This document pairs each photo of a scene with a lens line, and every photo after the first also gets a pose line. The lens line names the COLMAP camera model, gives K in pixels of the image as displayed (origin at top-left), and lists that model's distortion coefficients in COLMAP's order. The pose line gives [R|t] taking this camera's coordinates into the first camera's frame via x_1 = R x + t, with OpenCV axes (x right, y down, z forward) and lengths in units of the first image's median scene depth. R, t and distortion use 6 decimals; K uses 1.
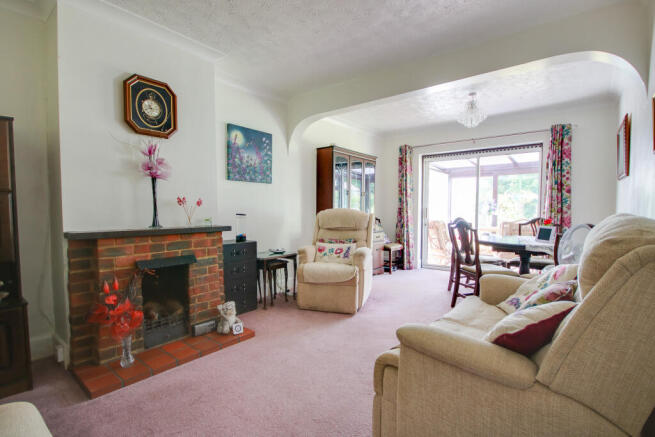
lens RADIAL K [[311.9, 0, 322.9], [0, 311.9, 220.8], [0, 0, 1]] dist [0.006273, -0.003726]
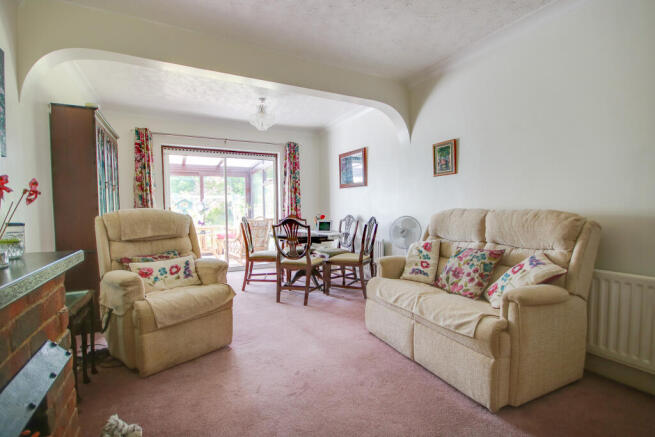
lens RADIAL K [[311.9, 0, 323.0], [0, 311.9, 220.7], [0, 0, 1]] dist [0.006273, -0.003726]
pose [[0.405553, -0.045550, 0.912936, -0.323365], [0.046003, 0.998509, 0.029383, -0.012387], [-0.912913, 0.030081, 0.407044, 0.303091]]
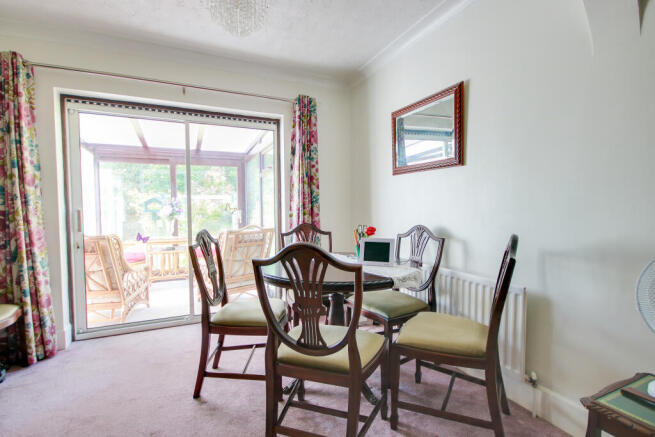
lens RADIAL K [[311.9, 0, 325.9], [0, 311.9, 221.1], [0, 0, 1]] dist [0.006273, -0.003726]
pose [[0.429122, -0.040830, 0.902323, 0.078646], [0.046161, 0.998664, 0.023236, -0.022294], [-0.902066, 0.031681, 0.430433, 0.535142]]
